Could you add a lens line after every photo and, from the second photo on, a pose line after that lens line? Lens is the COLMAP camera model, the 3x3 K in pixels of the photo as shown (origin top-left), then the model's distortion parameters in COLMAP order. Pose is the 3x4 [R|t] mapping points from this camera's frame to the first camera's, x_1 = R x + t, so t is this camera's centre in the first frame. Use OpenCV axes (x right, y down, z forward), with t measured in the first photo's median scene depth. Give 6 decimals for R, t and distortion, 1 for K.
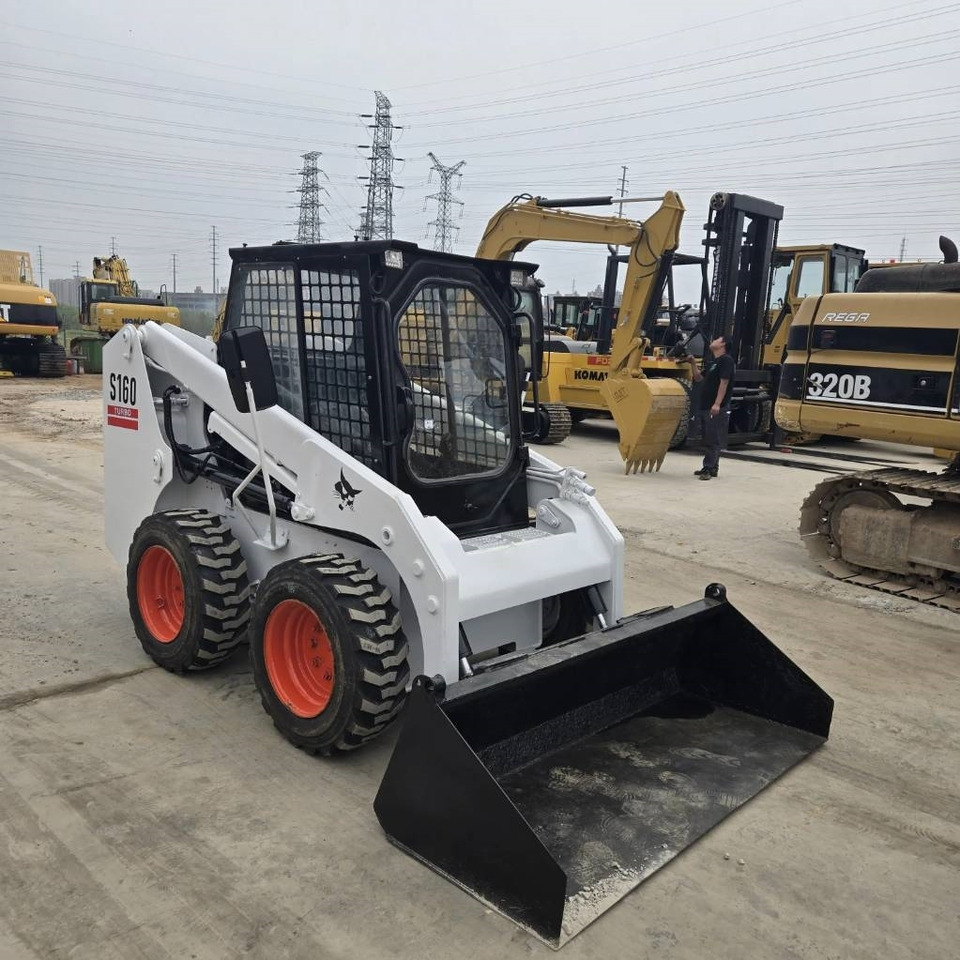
lens RADIAL K [[896.8, 0, 477.5], [0, 896.8, 485.3], [0, 0, 1]] dist [0.050104, 0.000000]
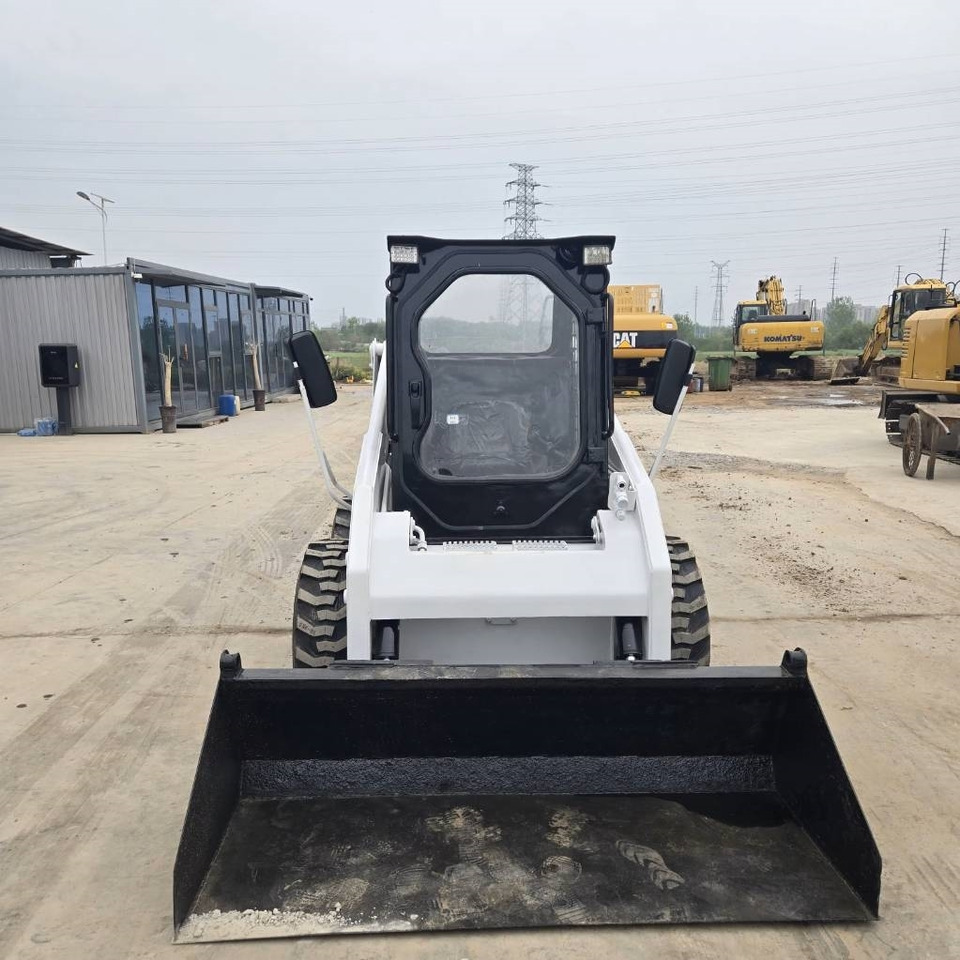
lens RADIAL K [[896.8, 0, 479.8], [0, 896.8, 479.5], [0, 0, 1]] dist [0.050104, 0.000000]
pose [[0.684955, 0.048828, -0.726947, 0.676673], [-0.070682, 0.997499, 0.000402, -0.006163], [0.725149, 0.051107, 0.686693, 0.364585]]
